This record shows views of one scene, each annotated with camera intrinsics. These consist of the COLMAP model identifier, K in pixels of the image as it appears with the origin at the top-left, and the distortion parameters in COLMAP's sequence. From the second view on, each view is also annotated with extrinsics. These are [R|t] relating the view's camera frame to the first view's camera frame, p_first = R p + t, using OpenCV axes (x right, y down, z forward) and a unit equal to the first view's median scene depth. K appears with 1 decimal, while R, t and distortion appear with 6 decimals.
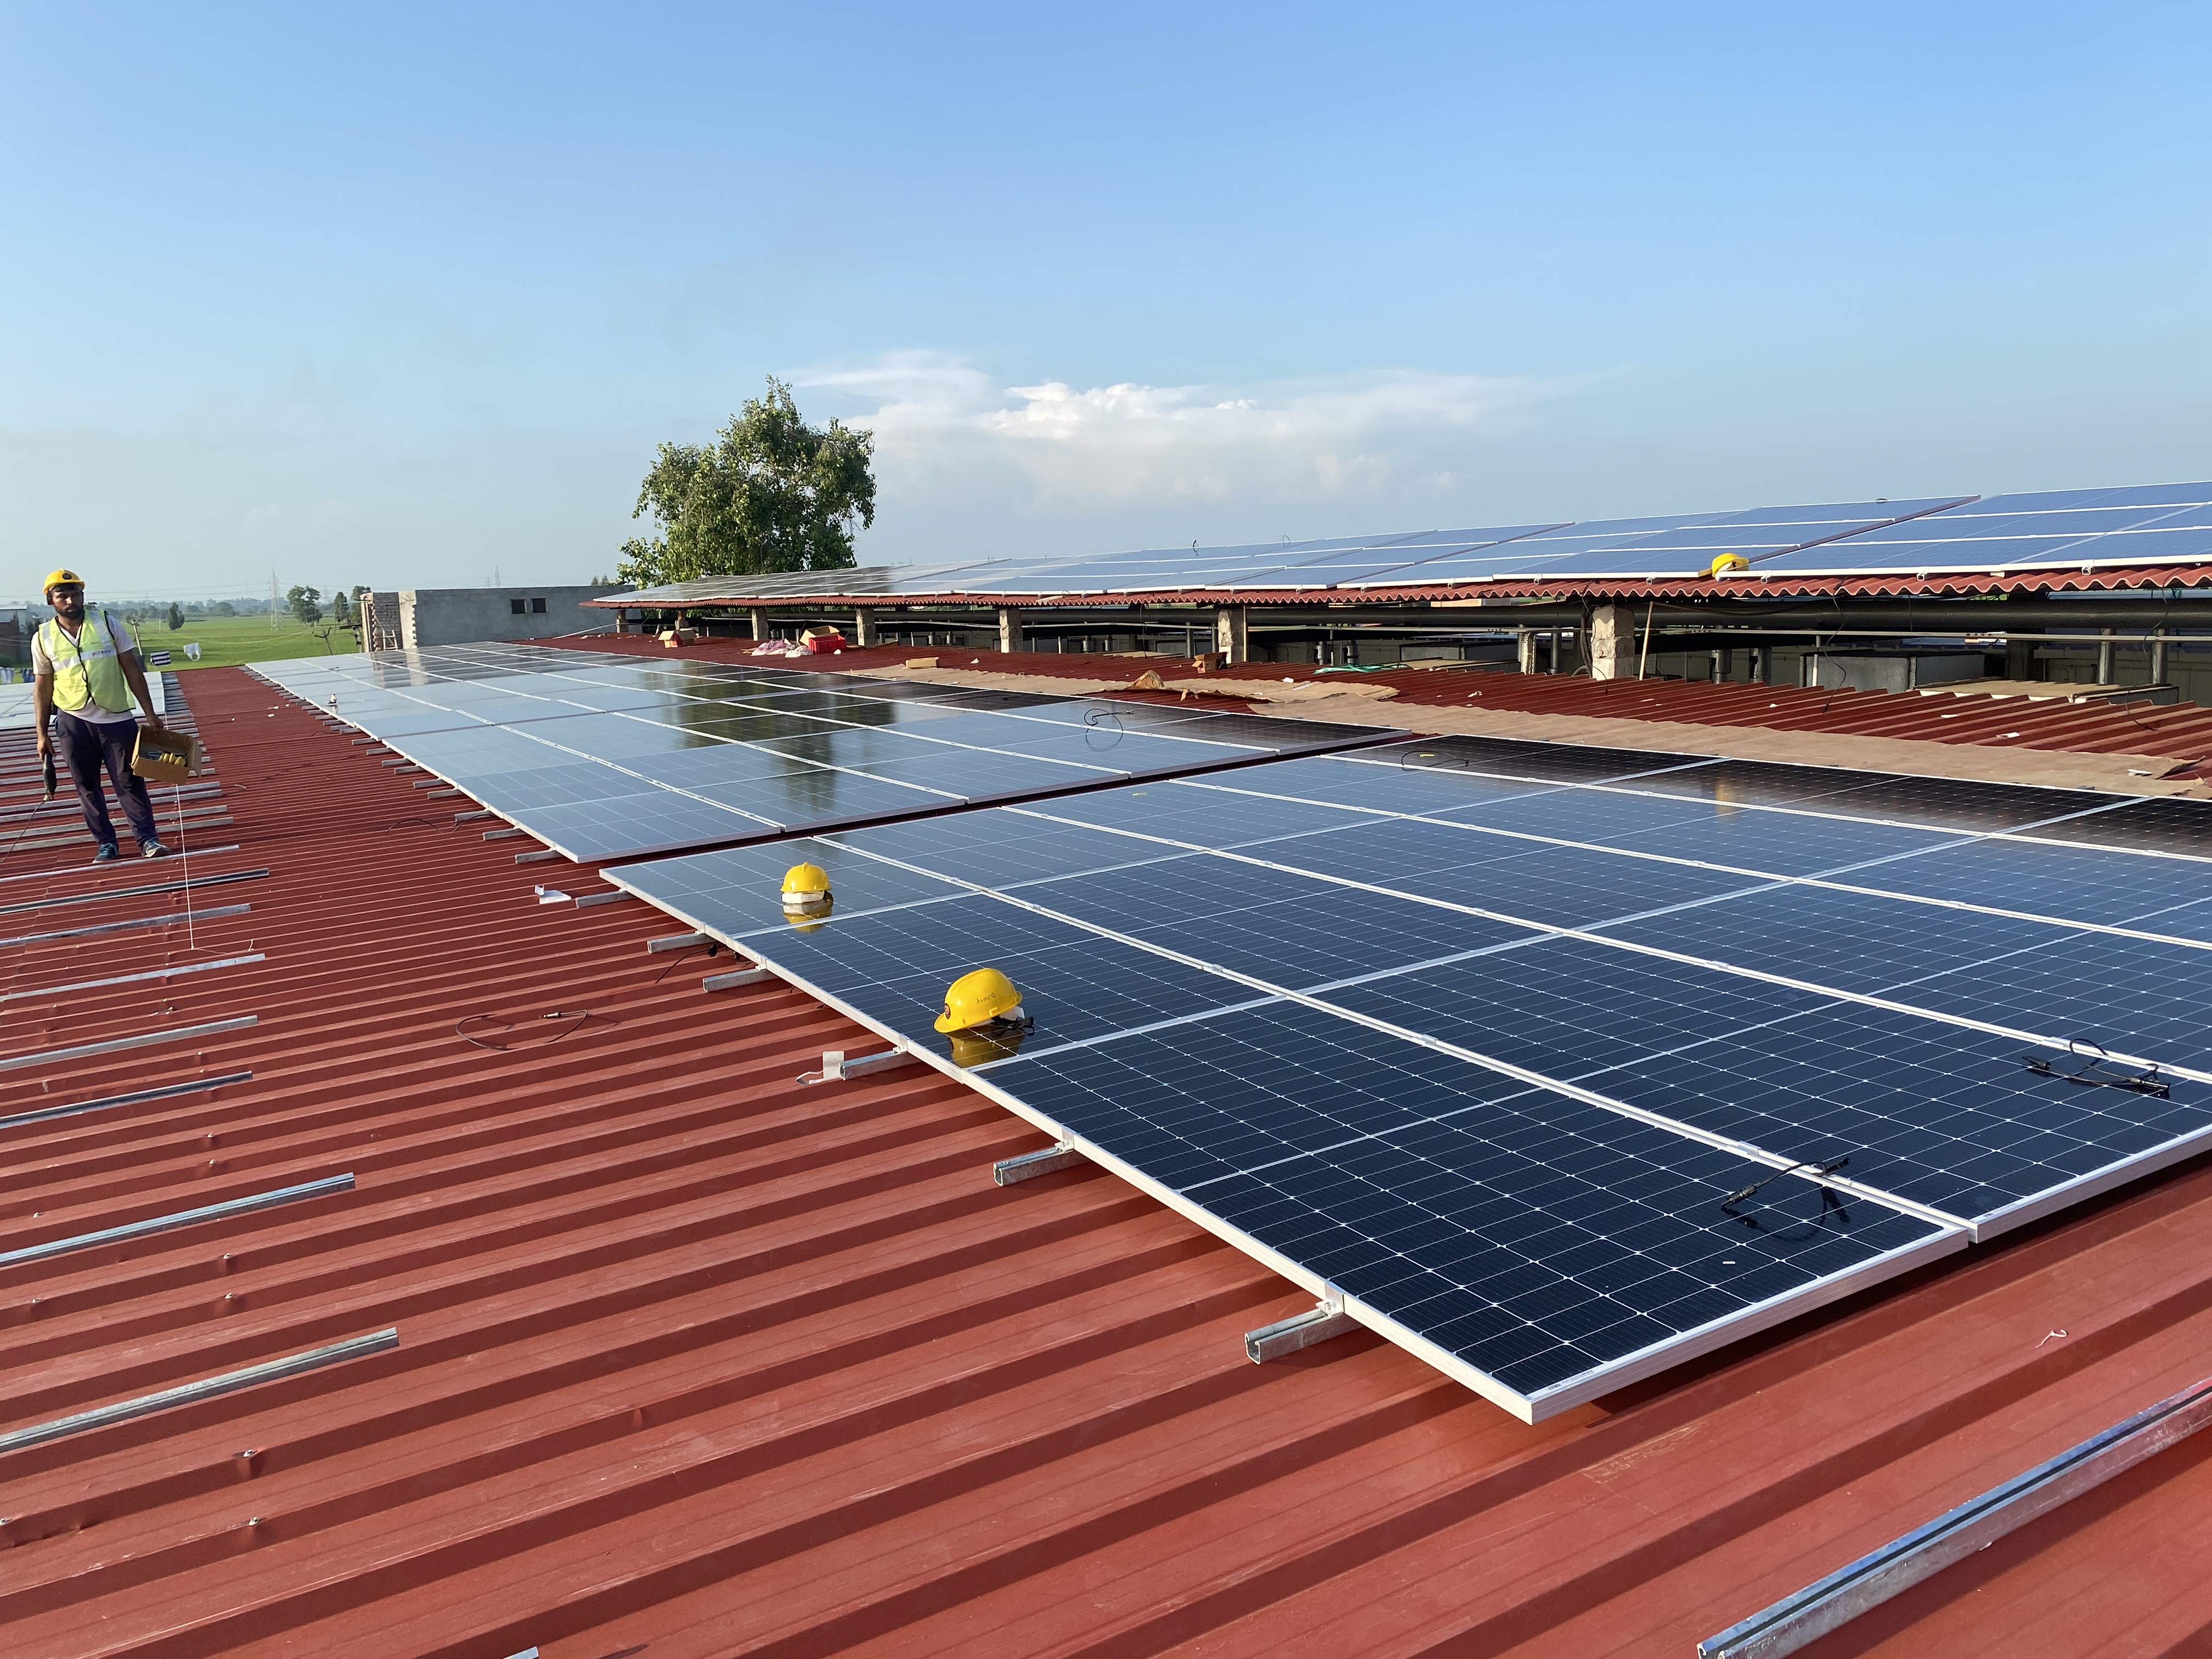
lens RADIAL K [[1658.4, 0, 1093.5], [0, 1658.4, 833.1], [0, 0, 1]] dist [0.063683, -0.076693]
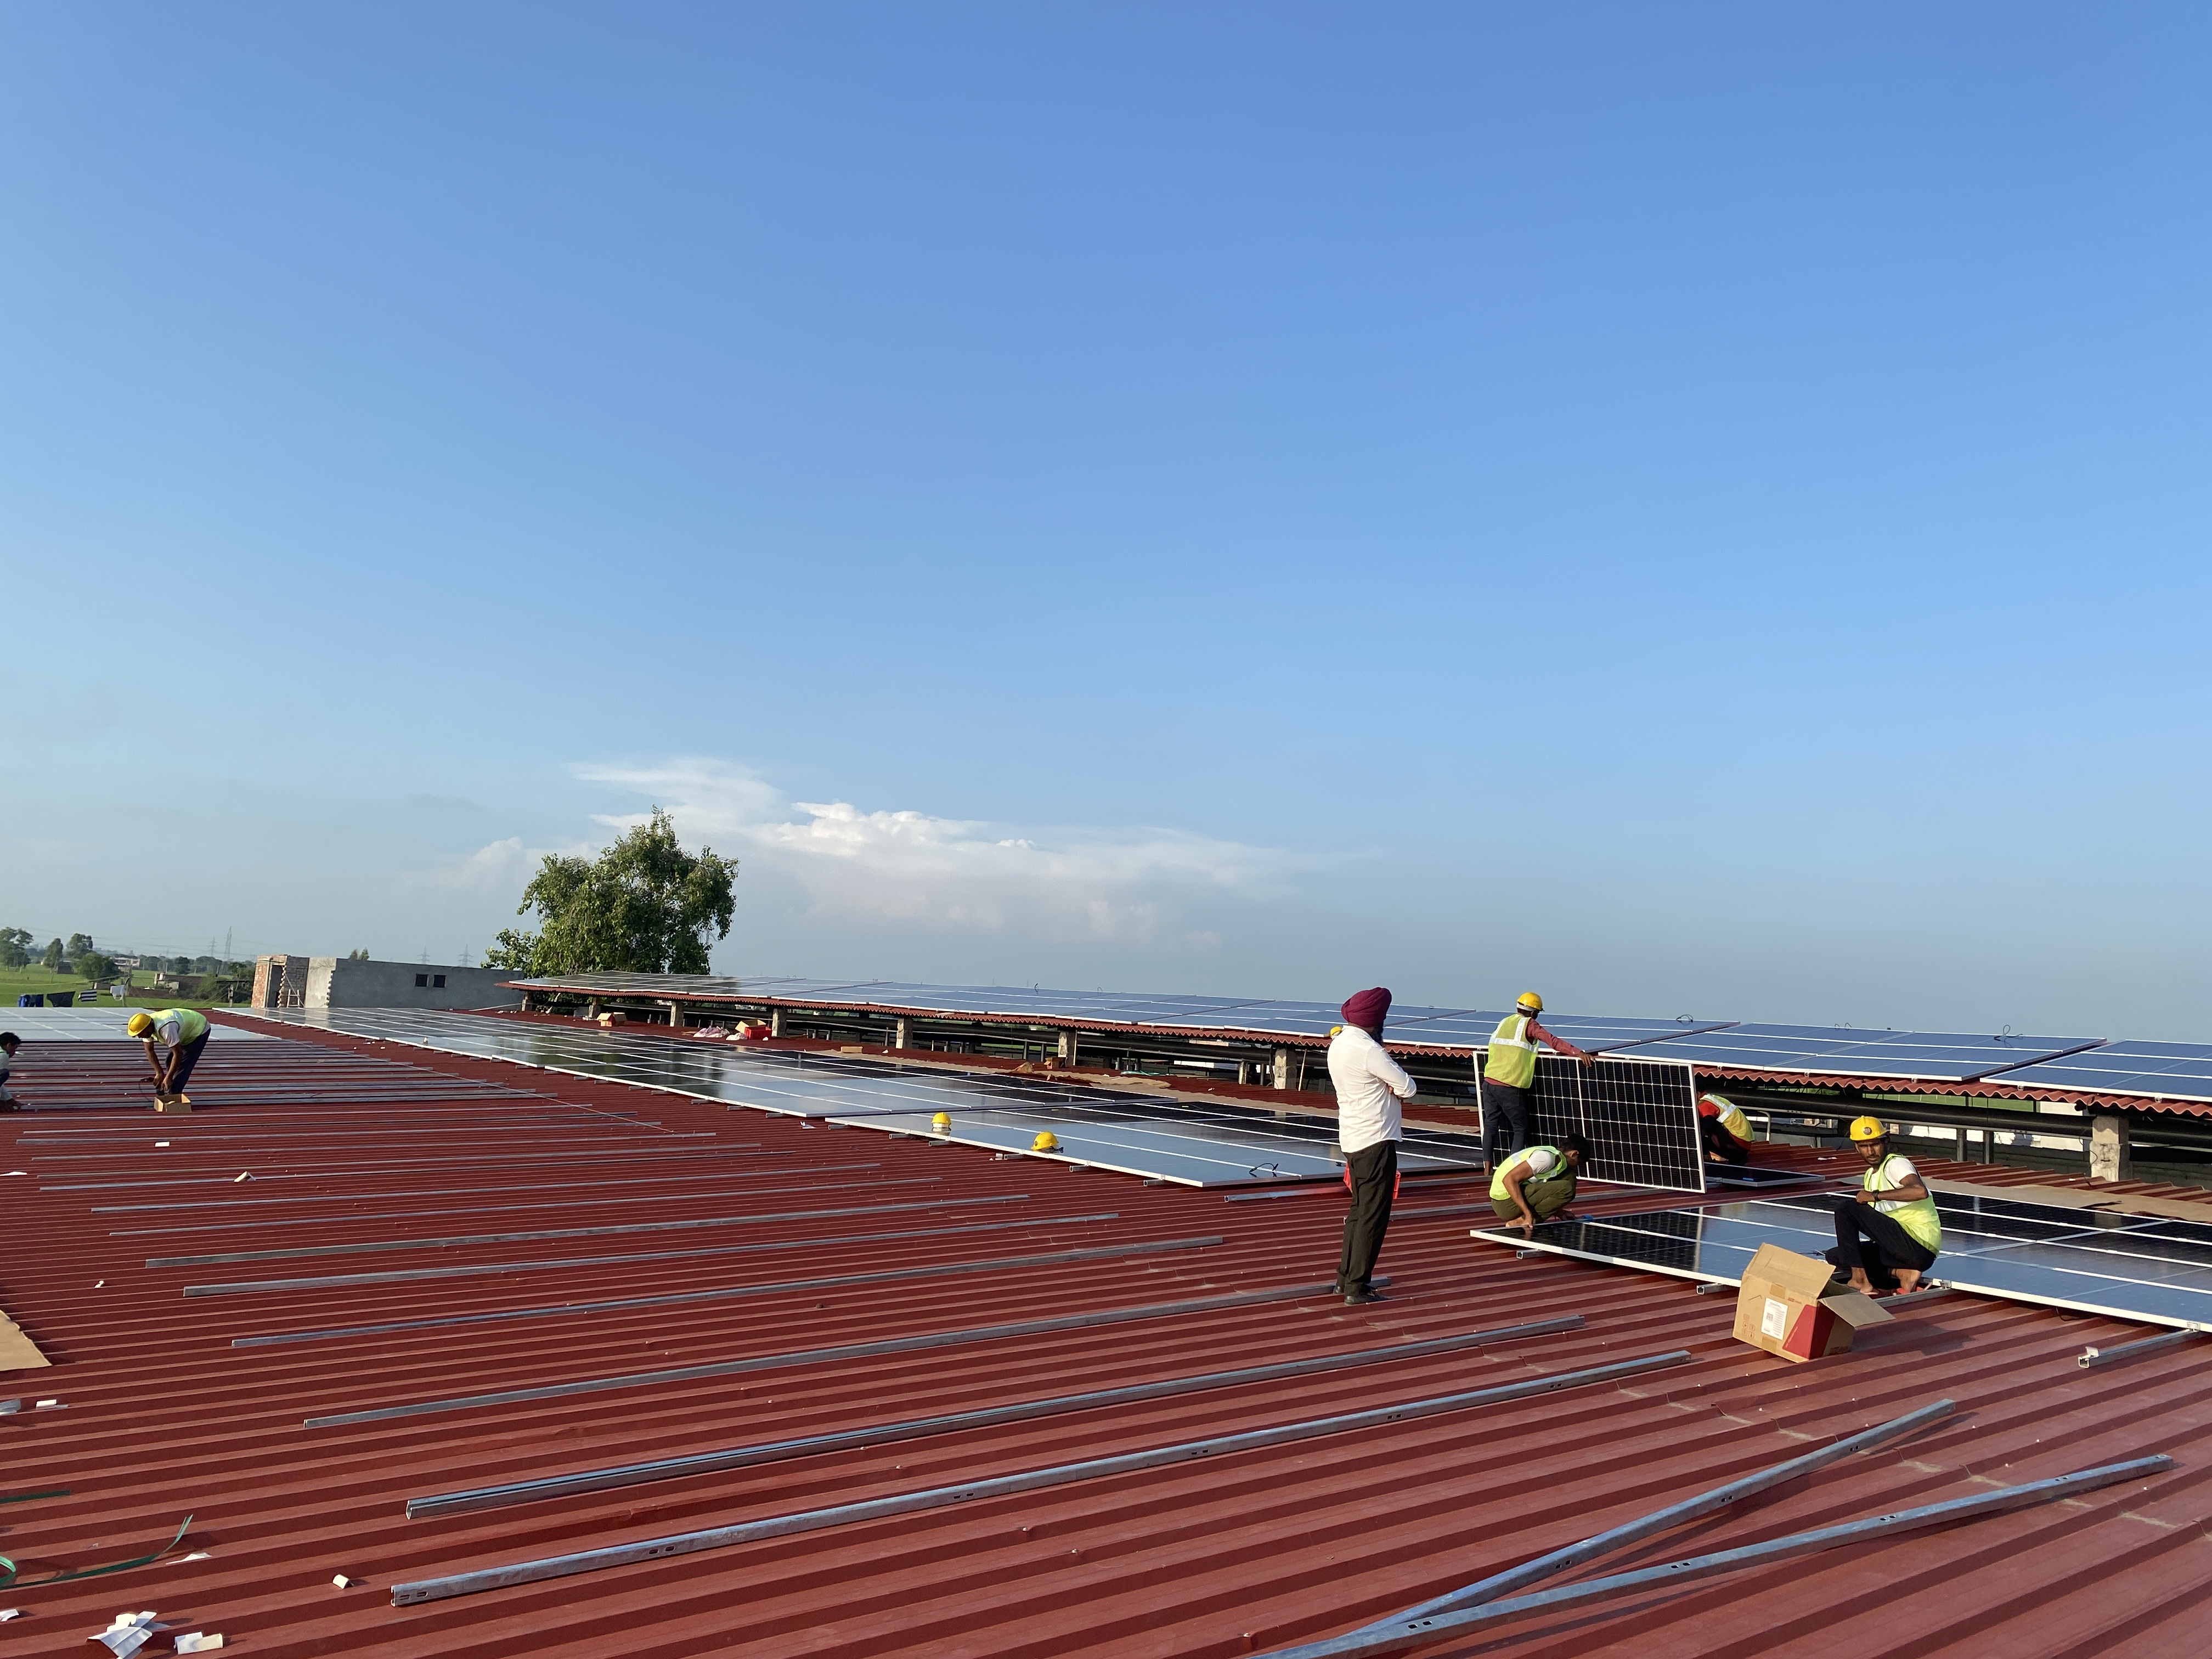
lens RADIAL K [[1703.8, 0, 1106.8], [0, 1703.8, 784.6], [0, 0, 1]] dist [0.020088, -0.017854]
pose [[0.984825, 0.109835, 0.134374, -0.153627], [-0.068170, 0.956844, -0.282492, 0.121018], [-0.159603, 0.269045, 0.949812, -0.777129]]
